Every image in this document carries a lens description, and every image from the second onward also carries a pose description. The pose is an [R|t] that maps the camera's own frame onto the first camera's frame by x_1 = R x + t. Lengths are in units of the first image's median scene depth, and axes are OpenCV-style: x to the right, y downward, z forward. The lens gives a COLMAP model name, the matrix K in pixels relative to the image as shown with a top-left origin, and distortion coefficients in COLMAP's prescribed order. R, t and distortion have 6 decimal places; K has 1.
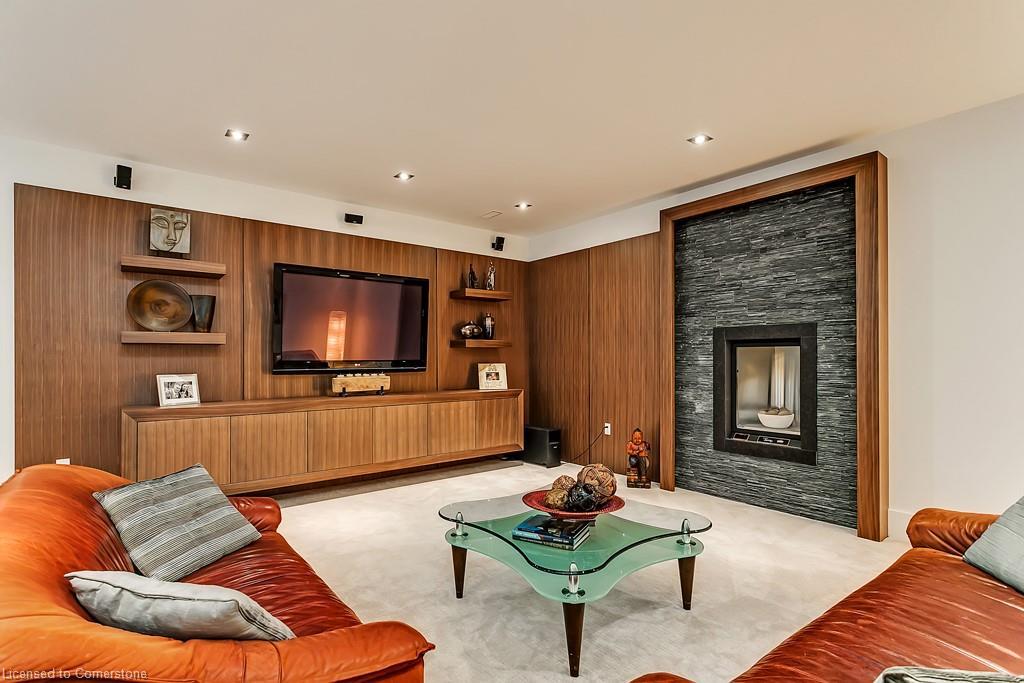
lens RADIAL K [[488.0, 0, 504.1], [0, 488.0, 352.3], [0, 0, 1]] dist [-0.004156, 0.000539]
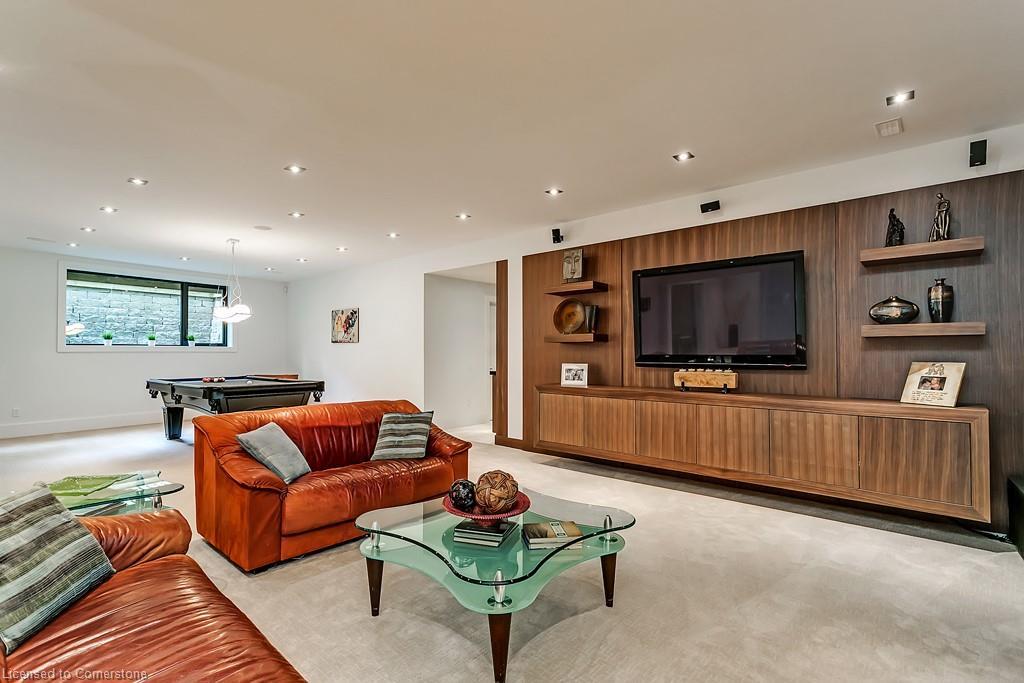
lens RADIAL K [[488.0, 0, 505.3], [0, 488.0, 343.4], [0, 0, 1]] dist [-0.004156, 0.000539]
pose [[0.171851, -0.015759, -0.984997, 0.593059], [0.010019, 0.999848, -0.014249, 0.003635], [0.985072, -0.007420, 0.171983, 0.464201]]
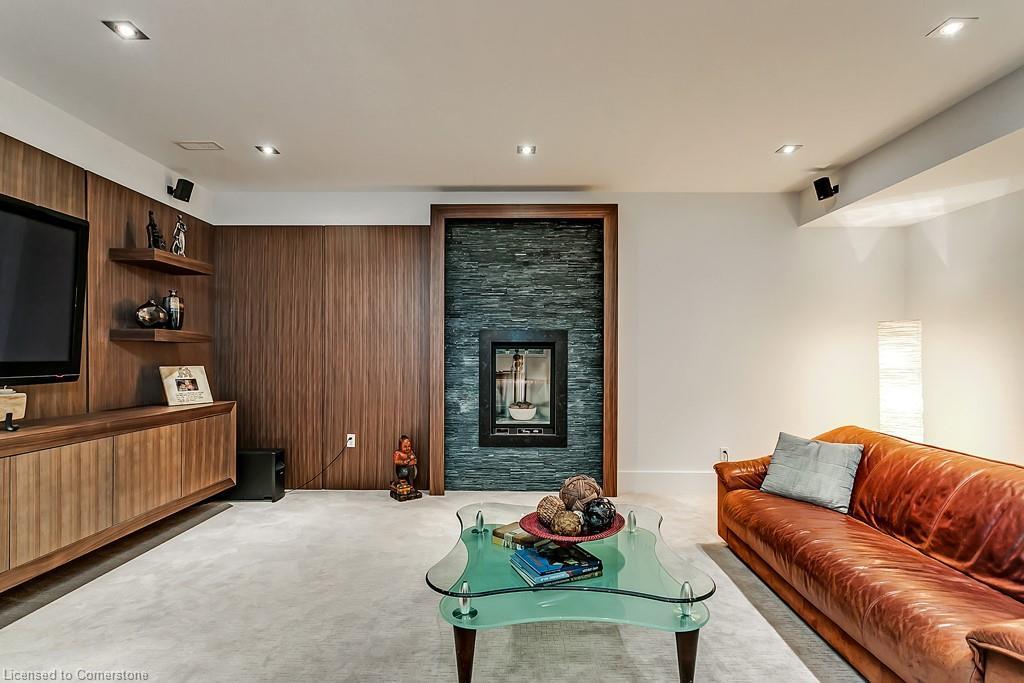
lens RADIAL K [[488.0, 0, 509.9], [0, 488.0, 355.2], [0, 0, 1]] dist [-0.004156, 0.000539]
pose [[0.626444, 0.006512, 0.779440, -0.332244], [-0.013844, 0.999900, 0.002773, -0.000187], [-0.779344, -0.012528, 0.626471, 0.284721]]
